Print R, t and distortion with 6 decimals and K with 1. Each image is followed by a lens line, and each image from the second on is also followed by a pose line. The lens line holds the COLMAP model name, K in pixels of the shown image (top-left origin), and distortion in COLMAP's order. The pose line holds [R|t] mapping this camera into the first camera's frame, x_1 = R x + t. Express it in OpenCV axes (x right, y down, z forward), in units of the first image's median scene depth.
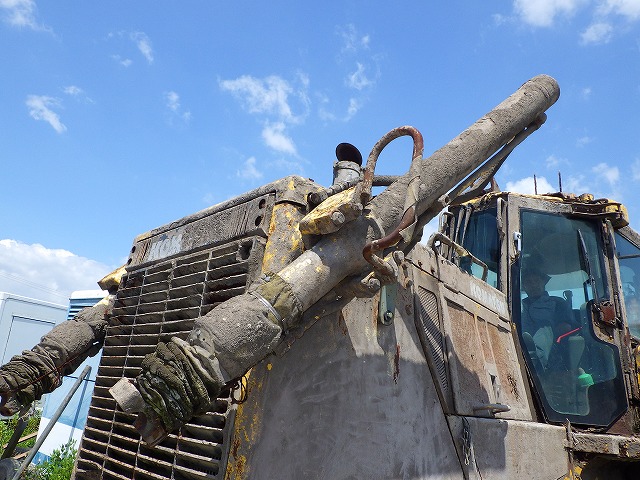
lens RADIAL K [[524.5, 0, 318.0], [0, 524.5, 236.9], [0, 0, 1]] dist [-0.012053, 0.004161]
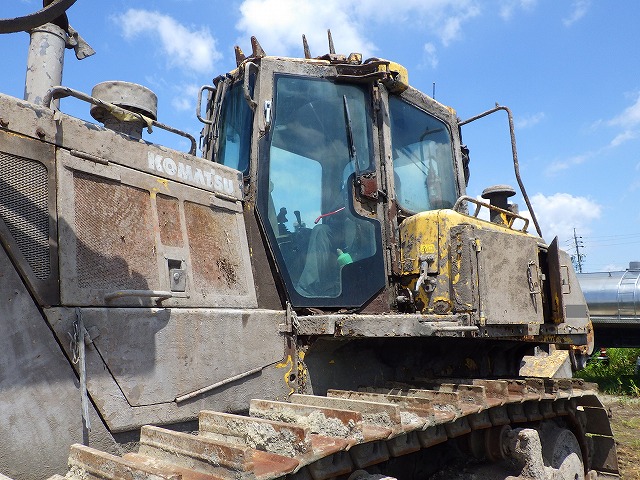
lens RADIAL K [[524.5, 0, 318.0], [0, 524.5, 236.9], [0, 0, 1]] dist [-0.012053, 0.004161]
pose [[0.991842, -0.082963, 0.096785, 0.389717], [0.066599, 0.984623, 0.161502, 0.084365], [-0.108695, -0.153738, 0.982115, 0.112663]]
